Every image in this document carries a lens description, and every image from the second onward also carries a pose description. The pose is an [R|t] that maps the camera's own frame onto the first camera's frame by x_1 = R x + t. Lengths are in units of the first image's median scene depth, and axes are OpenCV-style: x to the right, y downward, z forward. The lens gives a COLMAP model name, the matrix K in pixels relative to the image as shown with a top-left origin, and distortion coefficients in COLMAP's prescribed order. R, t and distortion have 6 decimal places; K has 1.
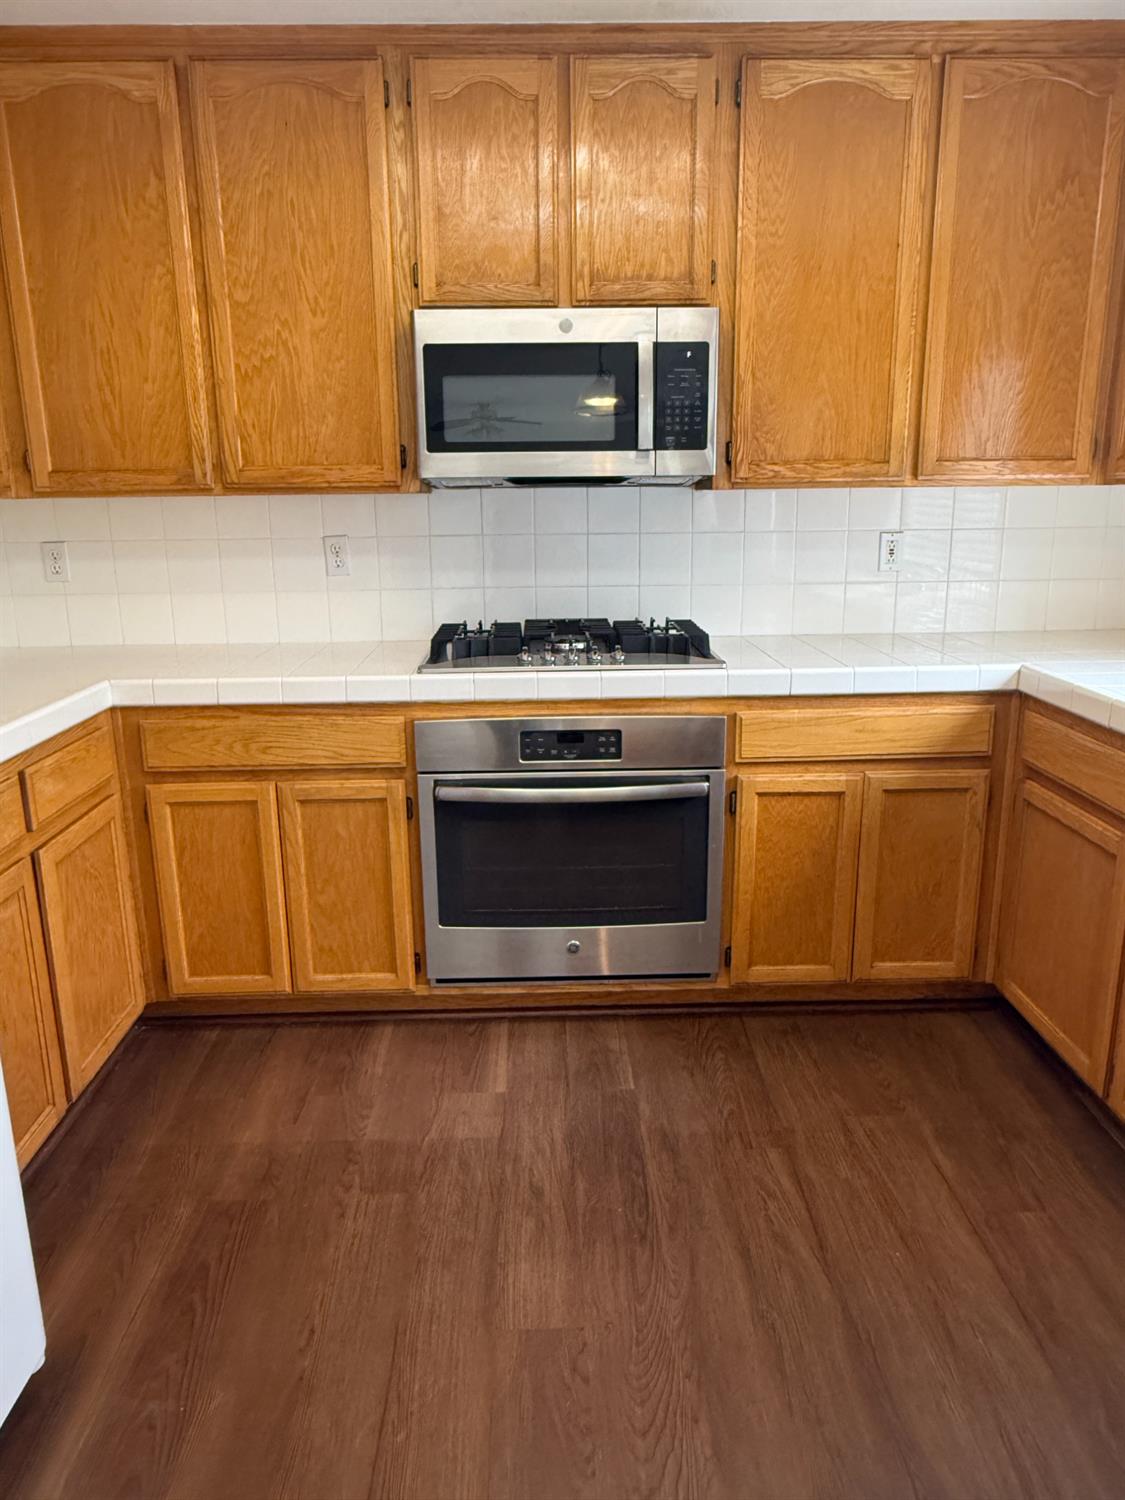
lens RADIAL K [[1002.7, 0, 562.5], [0, 1002.7, 750.0], [0, 0, 1]] dist [0.003912, -0.000945]
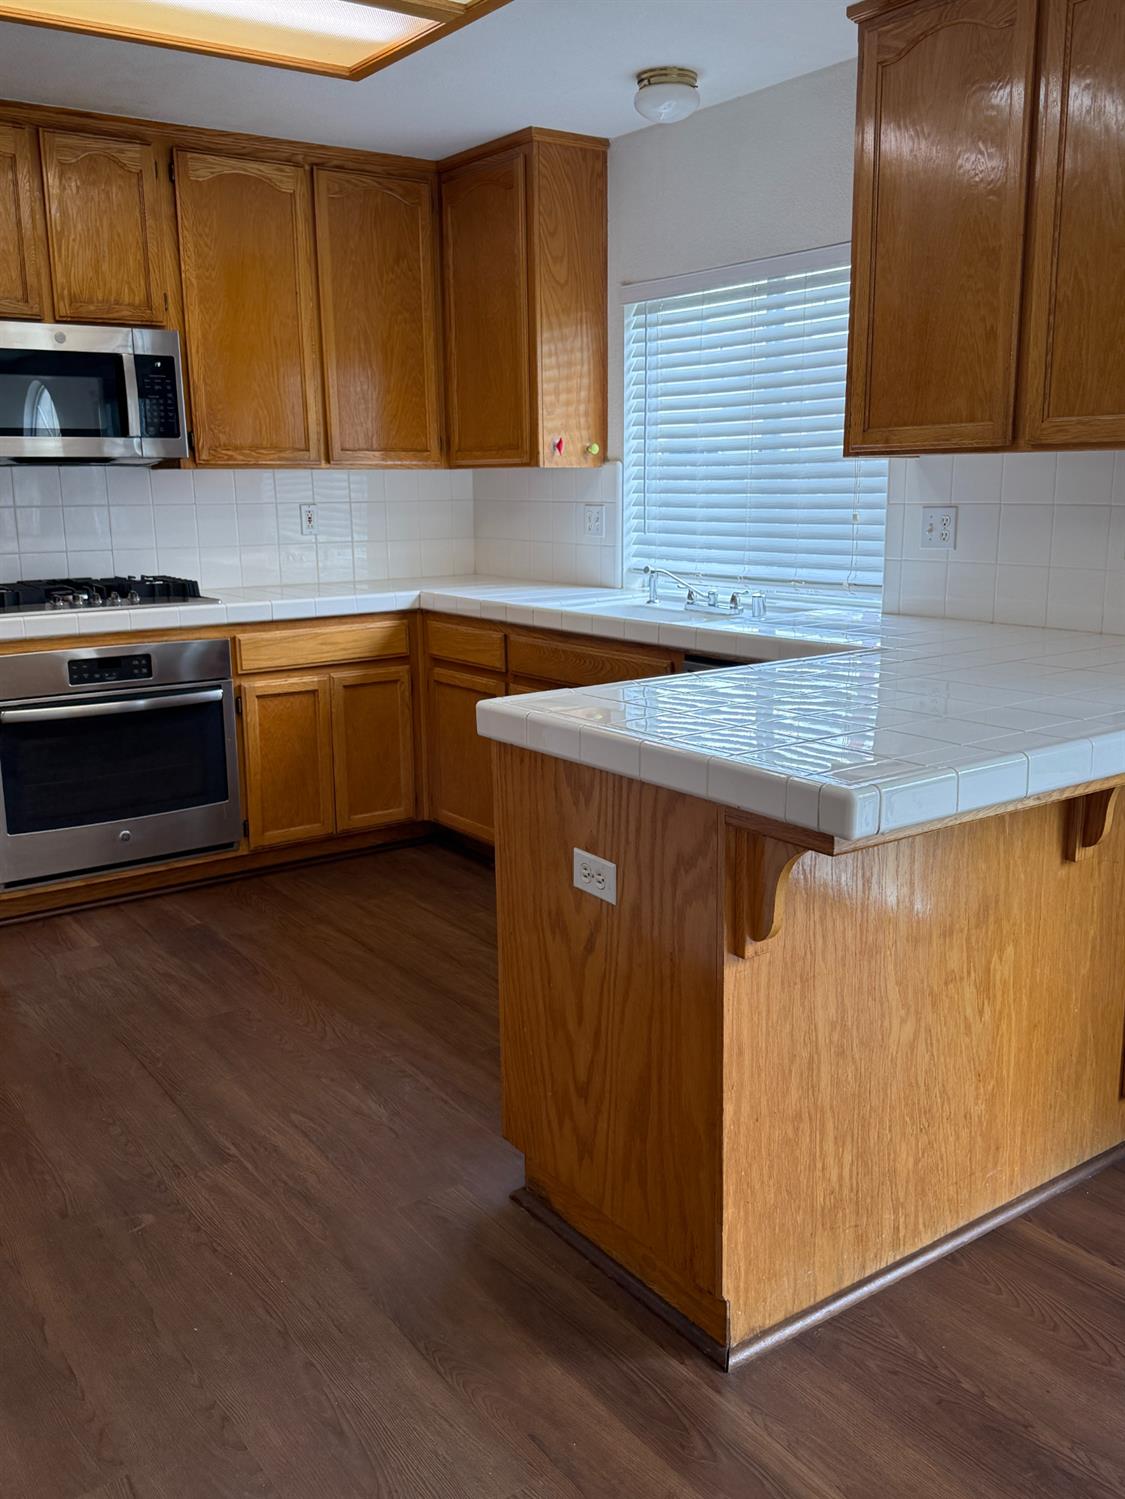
lens RADIAL K [[1312.3, 0, 562.5], [0, 1312.3, 749.5], [0, 0, 1]] dist [0.139386, -0.233570]
pose [[0.825591, -0.111357, 0.553172, -0.449799], [0.134804, 0.990871, -0.001722, 0.171270], [-0.547930, 0.075991, 0.833065, -0.682618]]
